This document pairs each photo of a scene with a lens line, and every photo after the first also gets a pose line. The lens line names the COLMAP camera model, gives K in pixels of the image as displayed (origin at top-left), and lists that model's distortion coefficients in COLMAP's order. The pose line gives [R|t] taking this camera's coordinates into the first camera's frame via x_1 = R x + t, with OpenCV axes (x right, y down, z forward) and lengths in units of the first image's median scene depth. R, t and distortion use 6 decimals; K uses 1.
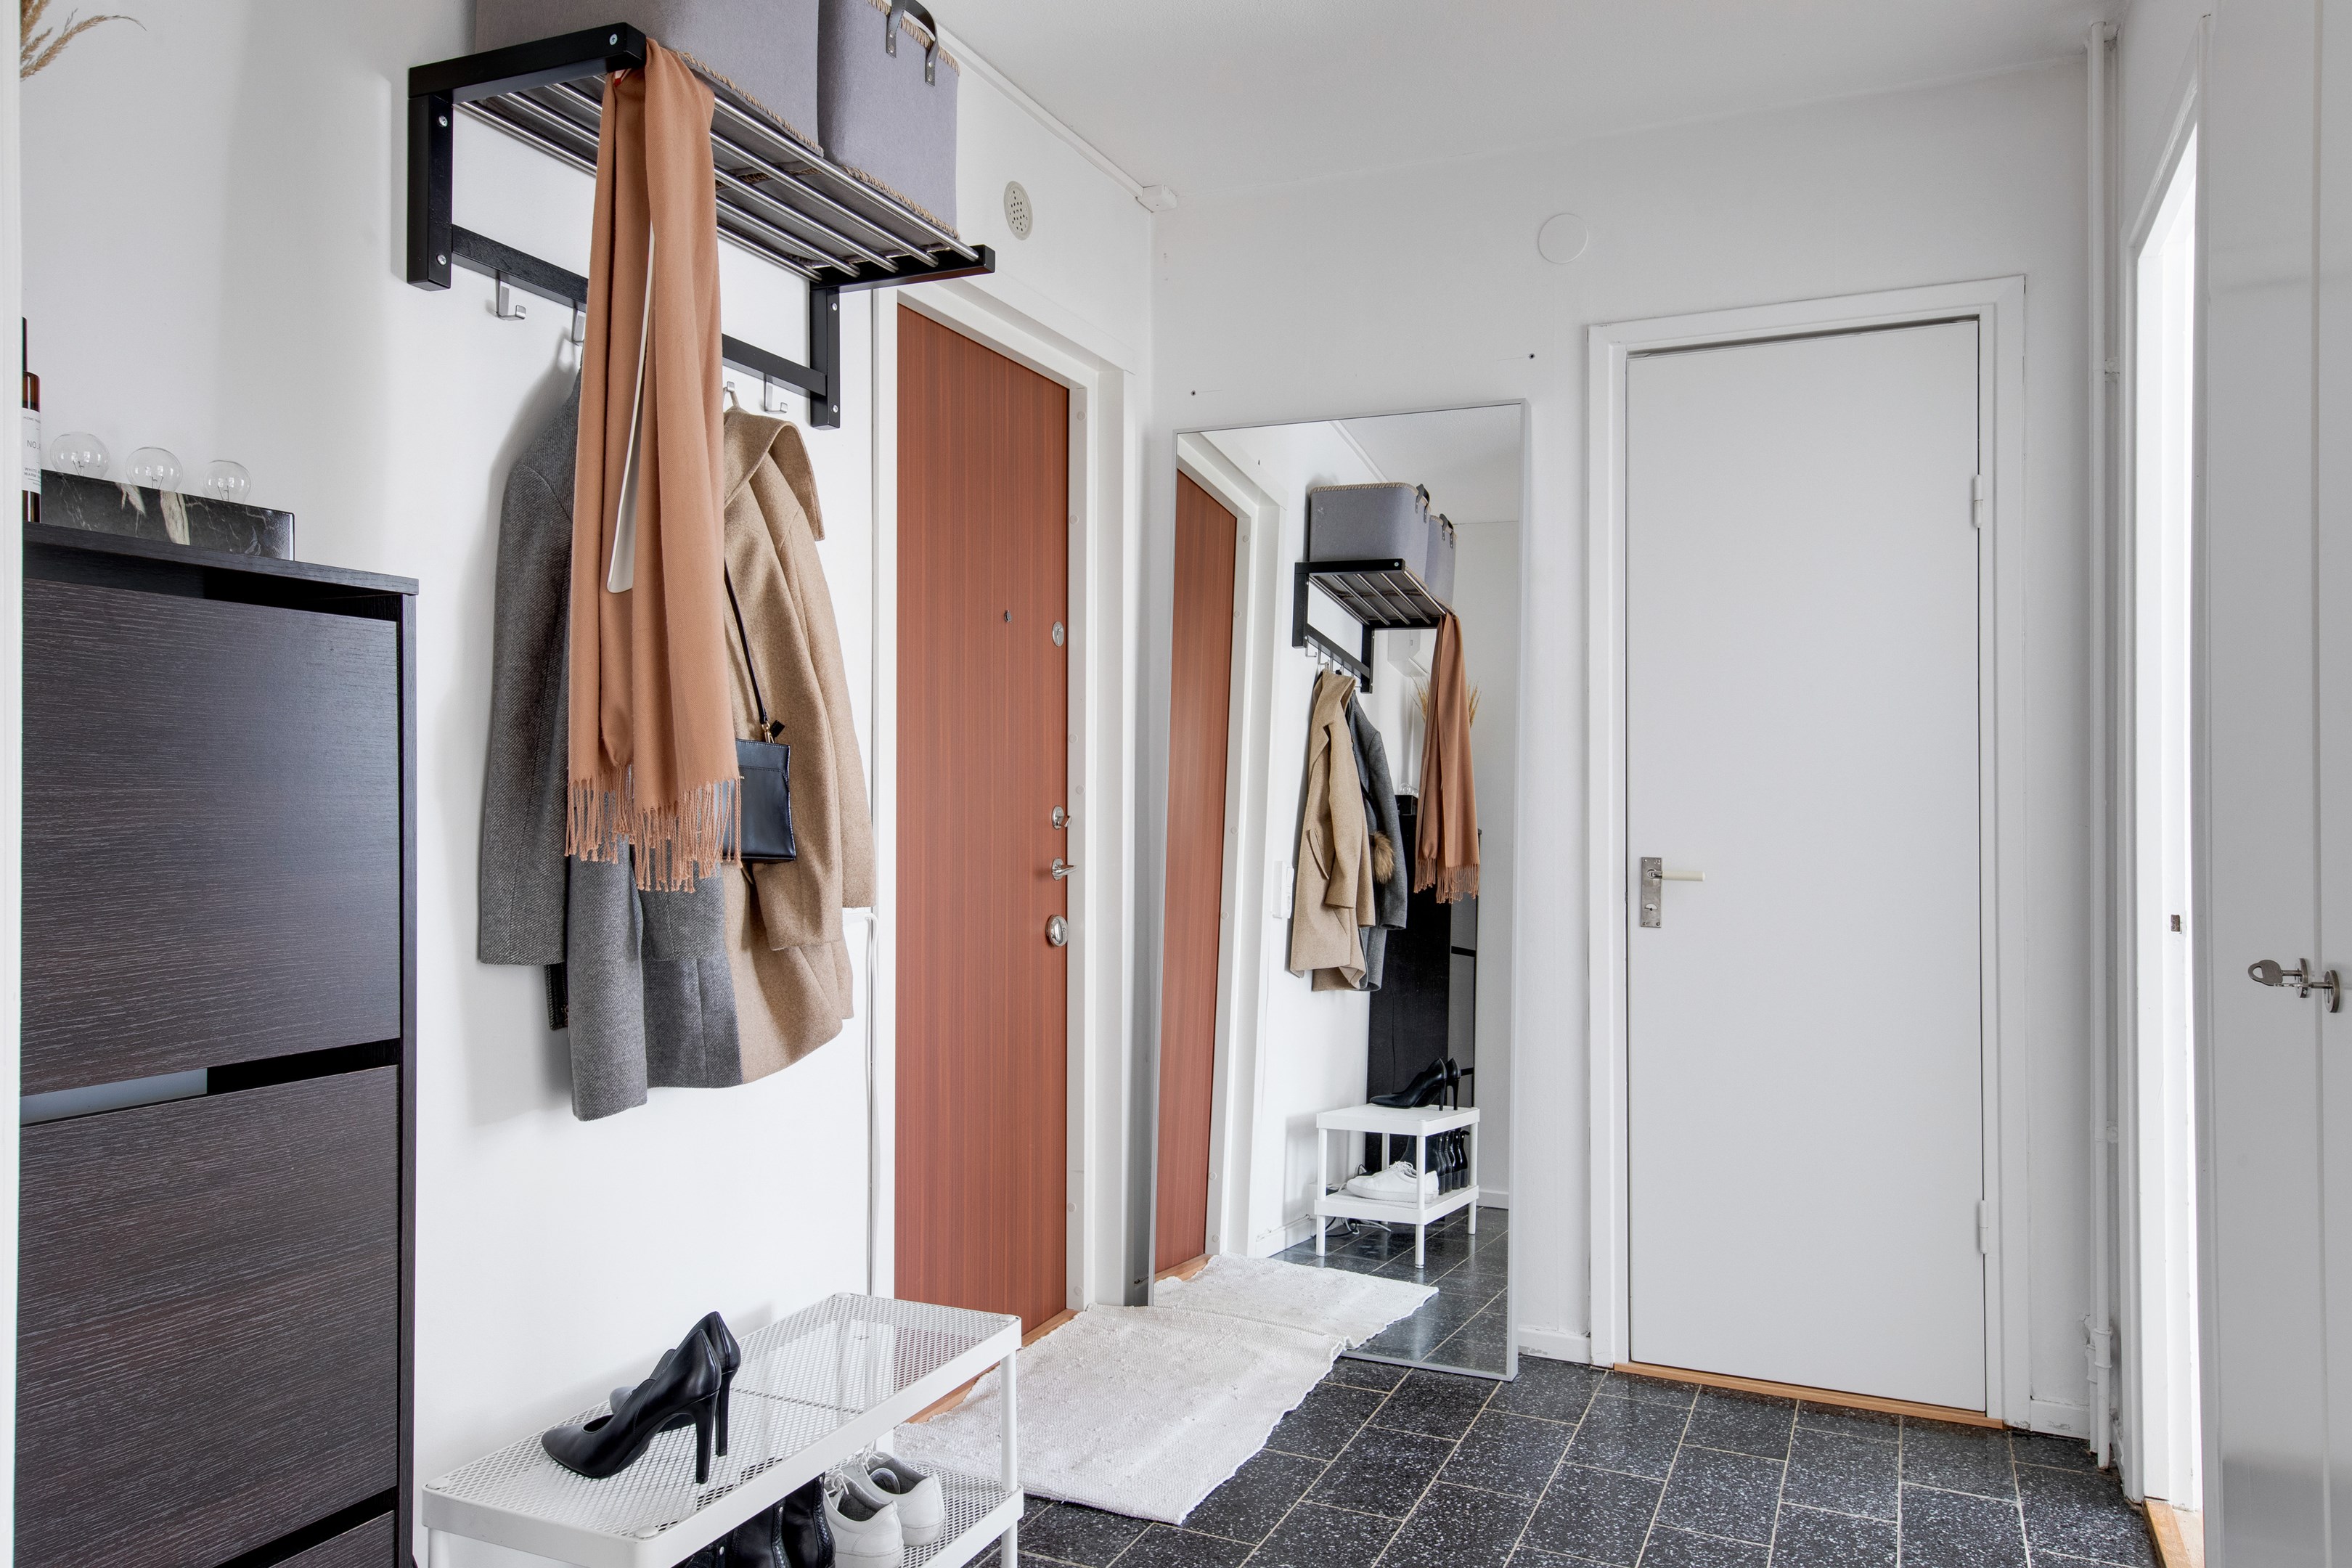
lens RADIAL K [[1645.4, 0, 1176.0], [0, 1645.4, 784.0], [0, 0, 1]] dist [0.000484, 0.000114]
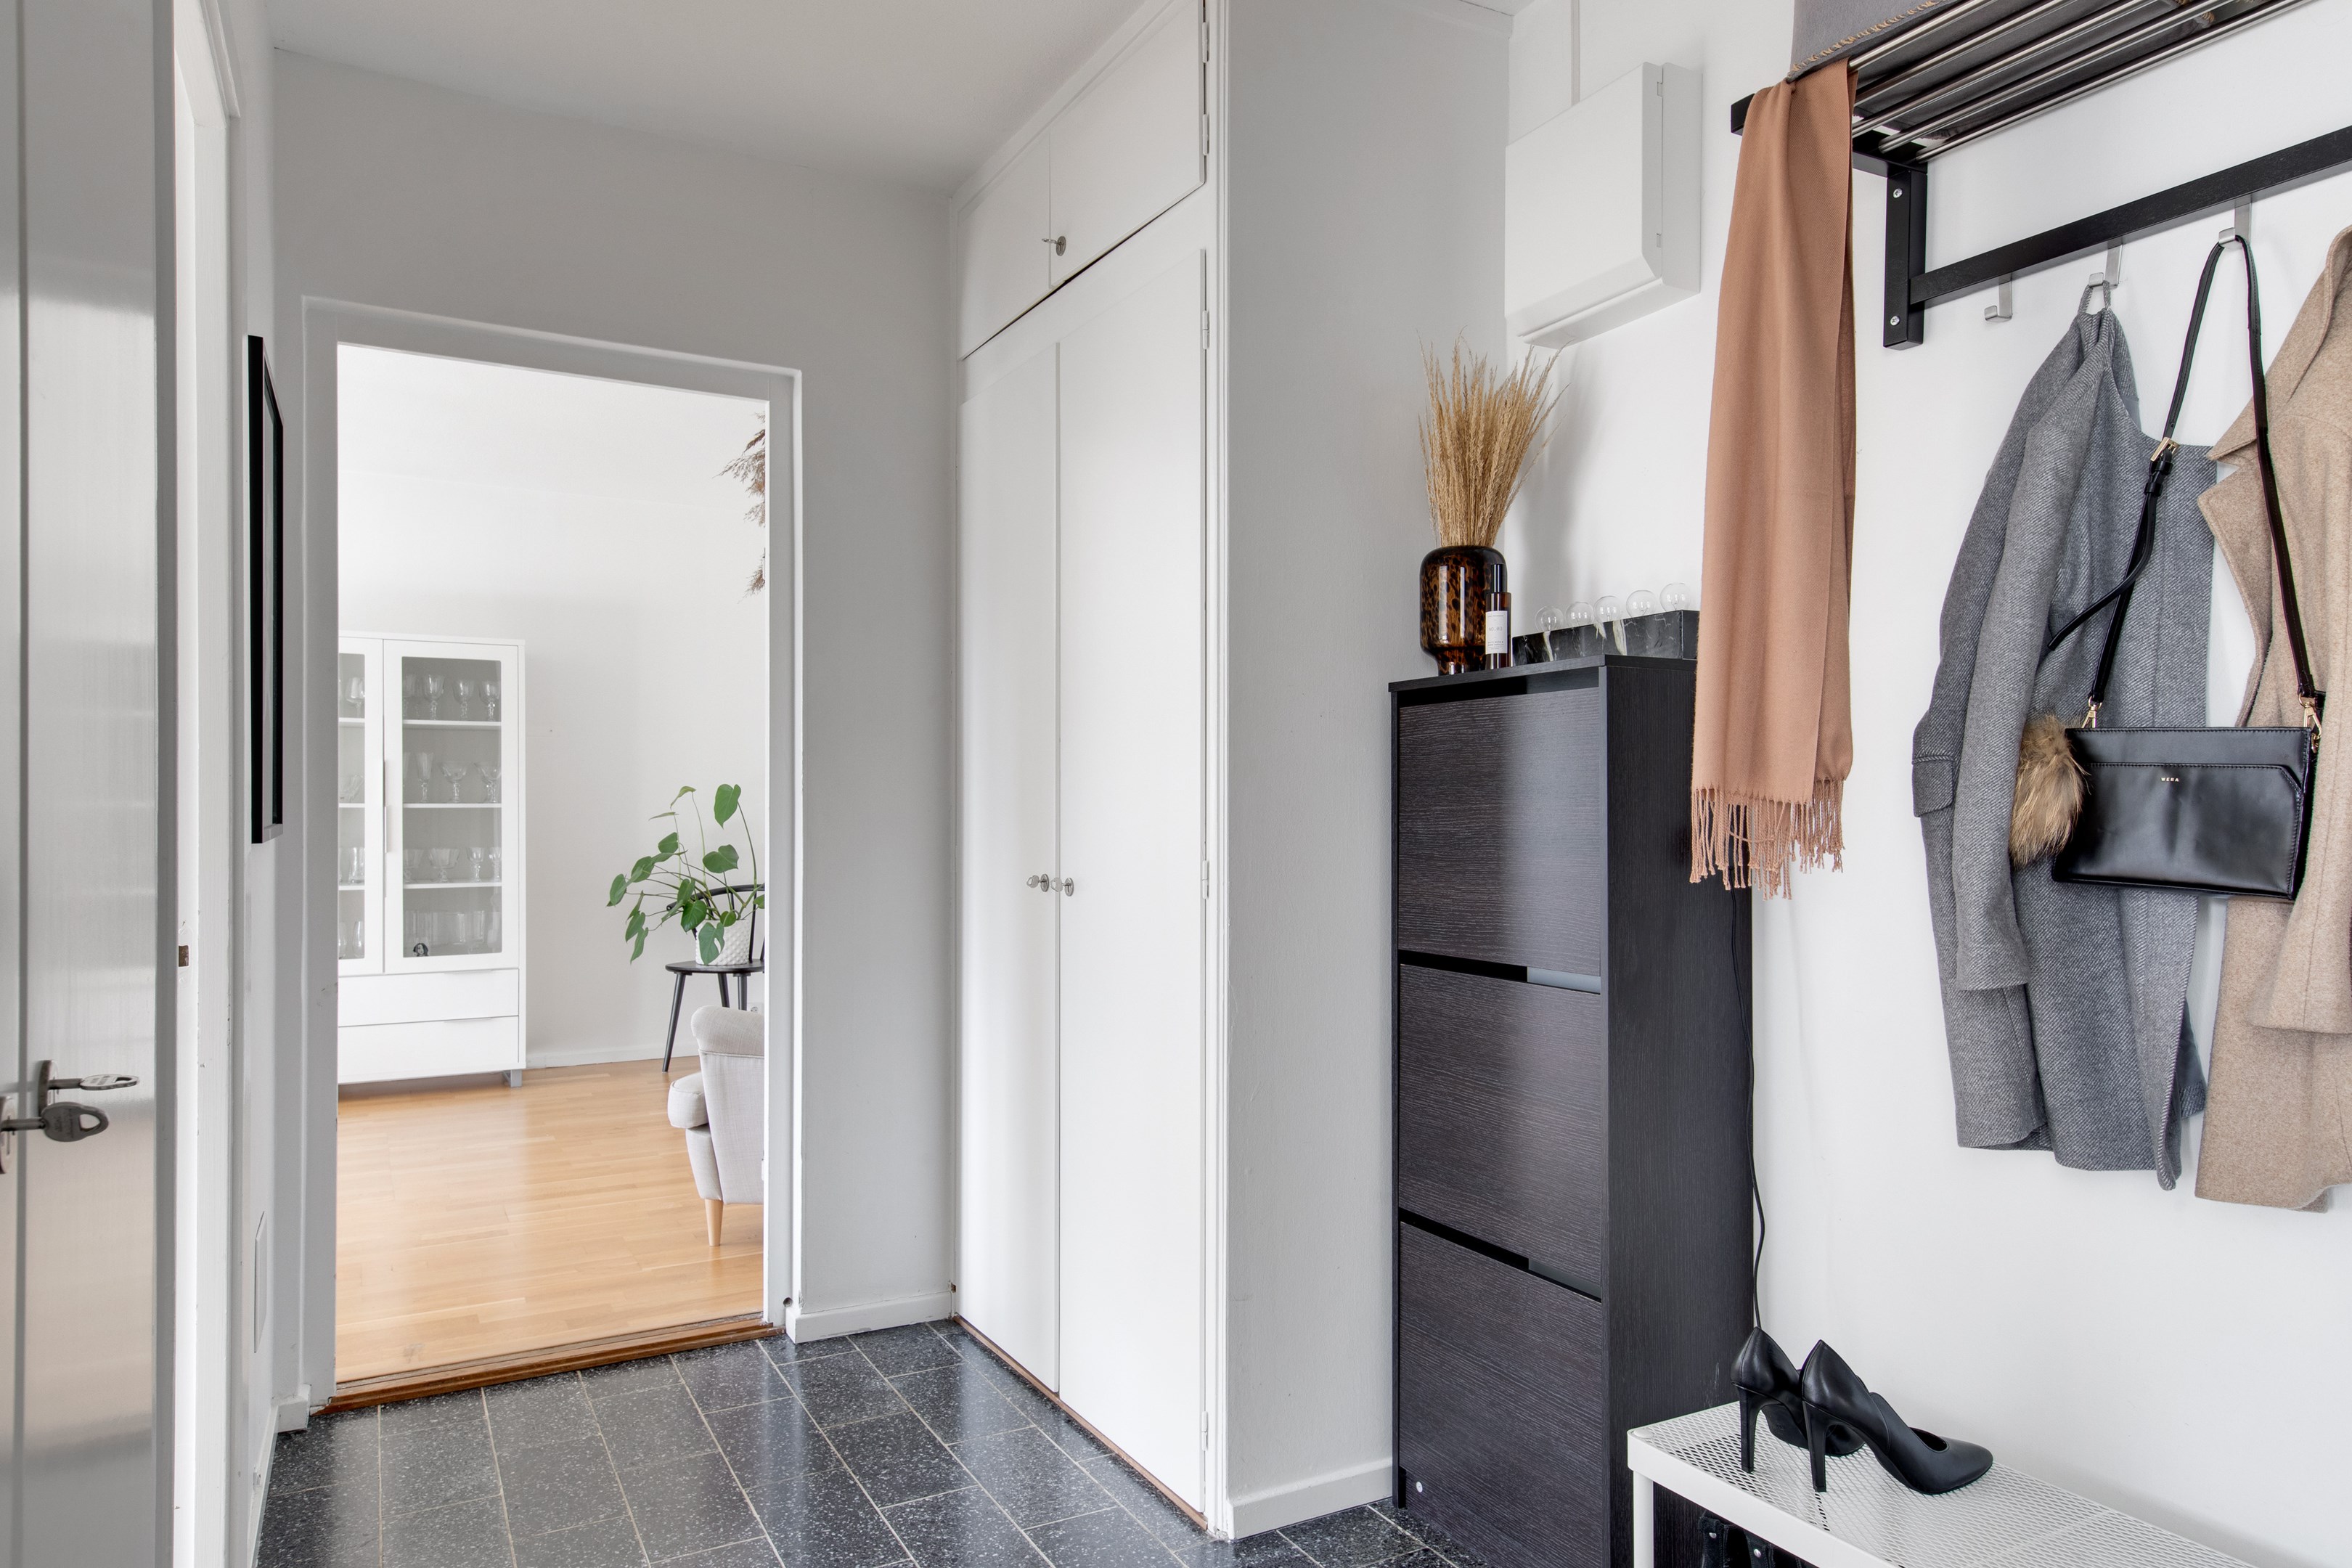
lens RADIAL K [[1501.8, 0, 1173.8], [0, 1501.8, 813.4], [0, 0, 1]] dist [0.016869, -0.000518]
pose [[-0.617980, -0.003524, -0.786186, 0.824165], [0.004745, 0.999955, -0.008212, 0.021966], [0.786179, -0.008805, -0.617936, 1.585560]]
